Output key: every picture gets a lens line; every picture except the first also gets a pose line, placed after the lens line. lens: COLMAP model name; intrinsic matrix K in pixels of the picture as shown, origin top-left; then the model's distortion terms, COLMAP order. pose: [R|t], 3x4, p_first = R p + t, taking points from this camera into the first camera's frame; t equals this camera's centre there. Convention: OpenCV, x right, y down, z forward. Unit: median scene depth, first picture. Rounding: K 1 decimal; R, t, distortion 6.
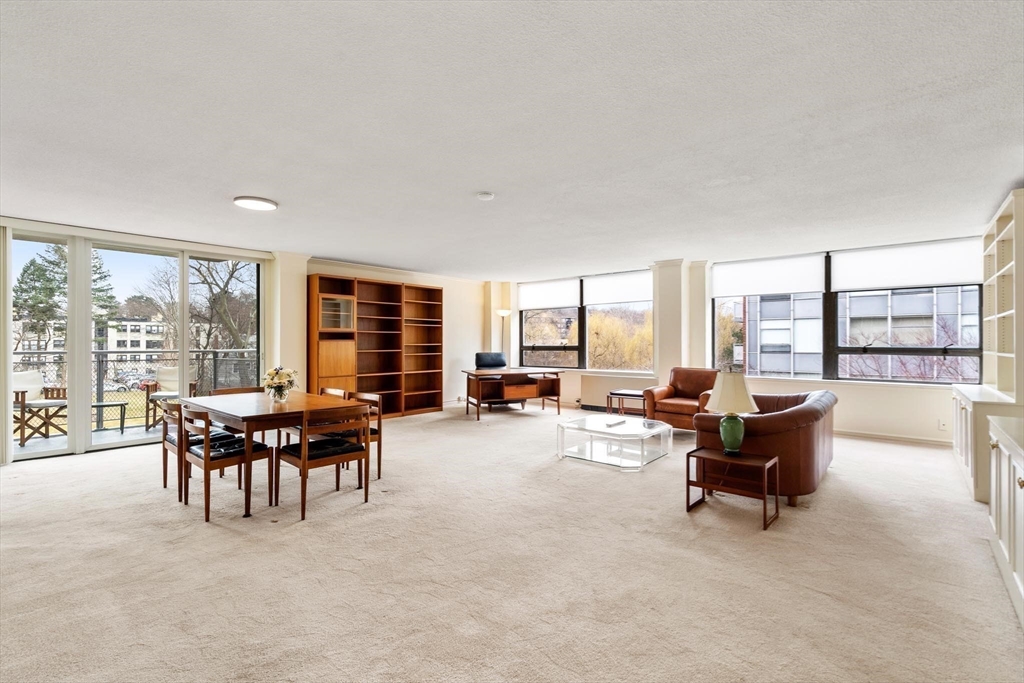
lens RADIAL K [[475.1, 0, 510.7], [0, 475.1, 339.5], [0, 0, 1]] dist [-0.002617, 0.000194]
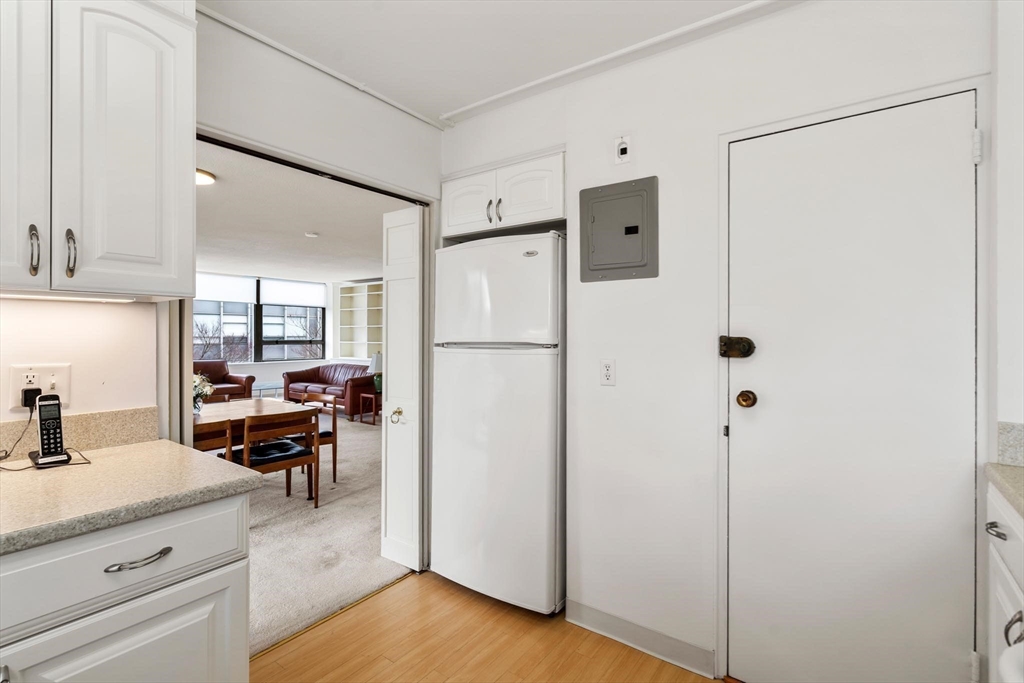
lens RADIAL K [[475.1, 0, 511.3], [0, 475.1, 335.9], [0, 0, 1]] dist [-0.002617, 0.000194]
pose [[-0.099804, -0.001436, 0.995006, -0.905708], [-0.009074, 0.999959, 0.000533, -0.006715], [-0.994966, -0.008975, -0.099813, 0.344998]]
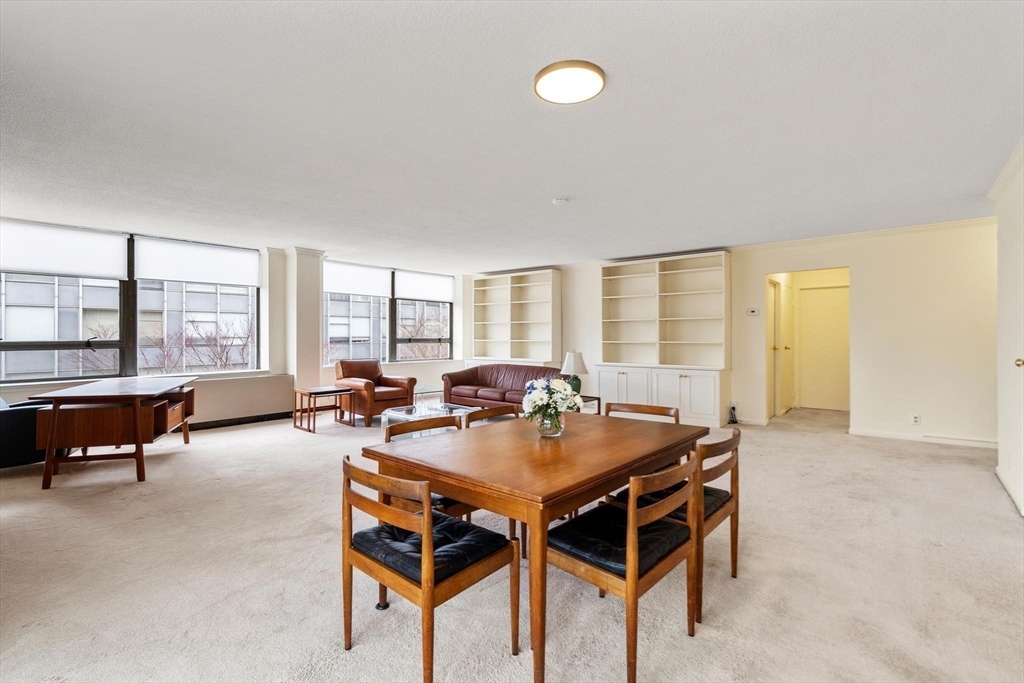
lens RADIAL K [[475.1, 0, 522.4], [0, 475.1, 339.6], [0, 0, 1]] dist [-0.002617, 0.000194]
pose [[-0.039659, -0.008399, 0.999178, -0.712839], [-0.005377, 0.999952, 0.008193, 0.005775], [-0.999199, -0.005047, -0.039702, 0.669586]]
